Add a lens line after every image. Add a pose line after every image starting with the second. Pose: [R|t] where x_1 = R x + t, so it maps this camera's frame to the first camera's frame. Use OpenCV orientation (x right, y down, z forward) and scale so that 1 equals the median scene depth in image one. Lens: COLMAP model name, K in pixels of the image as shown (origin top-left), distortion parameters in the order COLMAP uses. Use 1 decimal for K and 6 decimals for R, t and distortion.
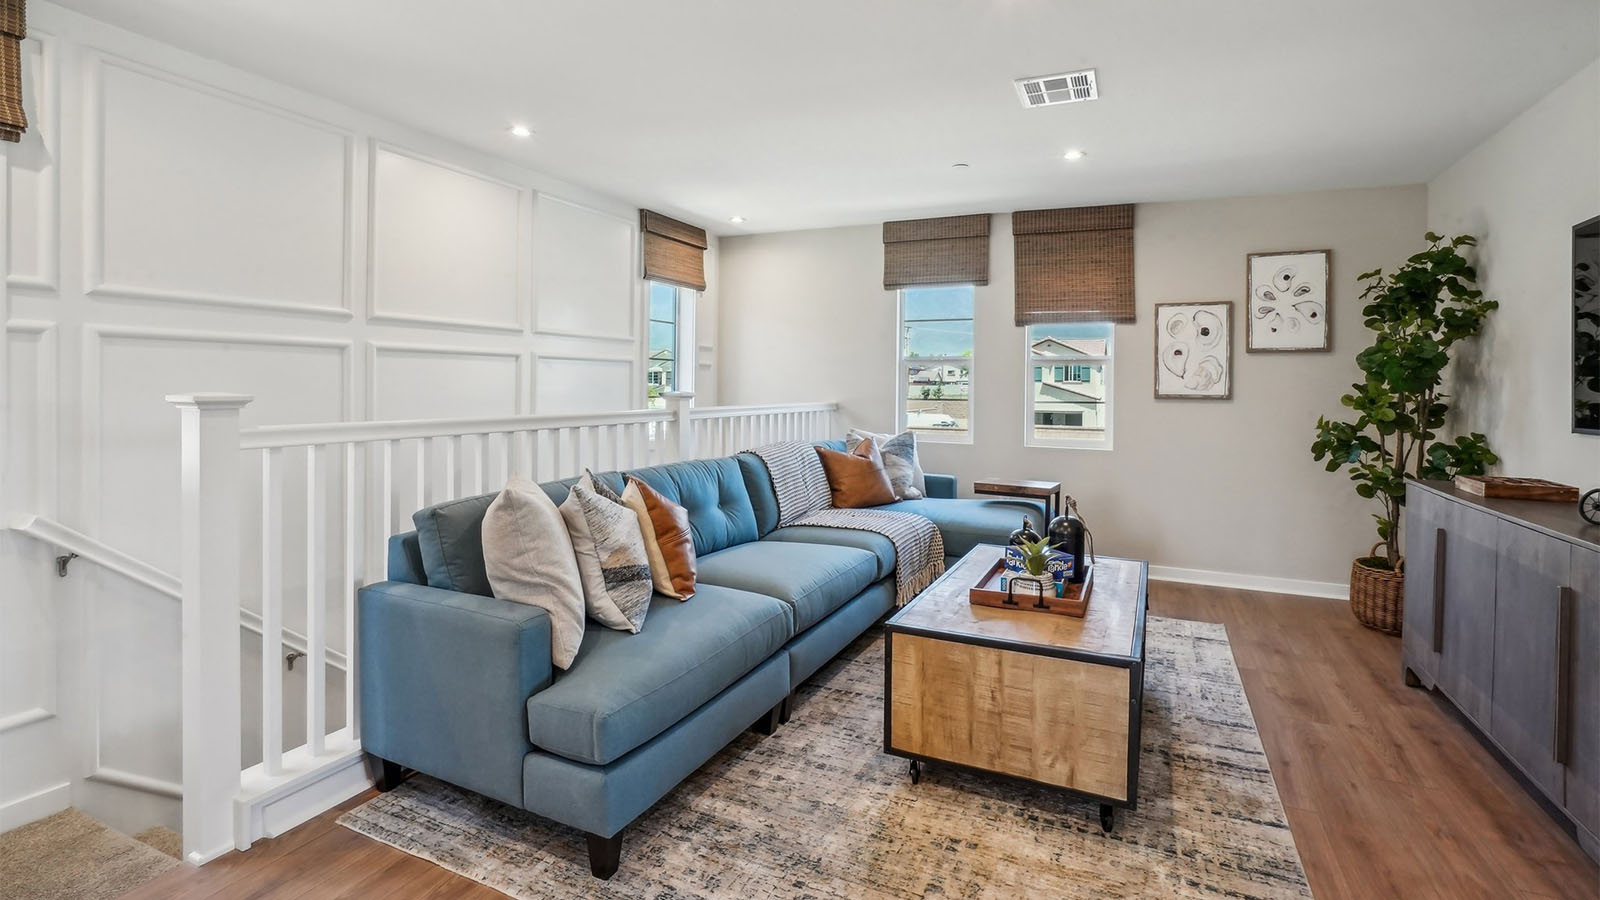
lens RADIAL K [[721.9, 0, 805.0], [0, 721.9, 397.6], [0, 0, 1]] dist [-0.060126, 0.021189]
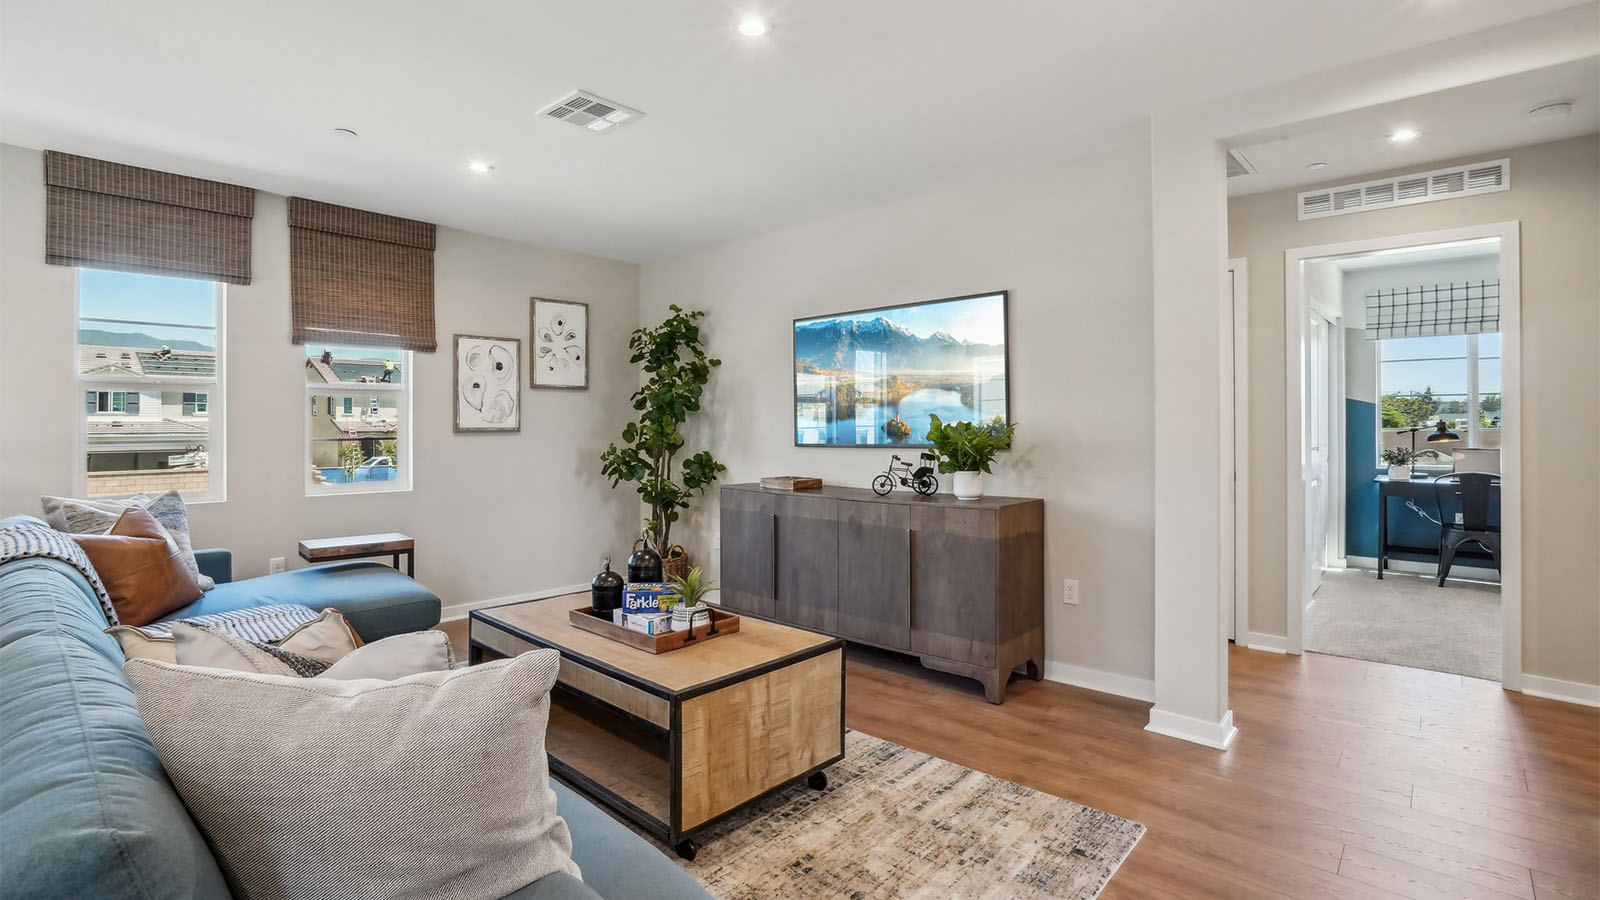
lens RADIAL K [[732.4, 0, 796.9], [0, 732.4, 429.8], [0, 0, 1]] dist [-0.034615, 0.000749]
pose [[0.302873, -0.021209, 0.952795, -0.322317], [0.018146, 0.999699, 0.016485, -0.010499], [-0.952858, 0.012297, 0.303167, 0.275810]]
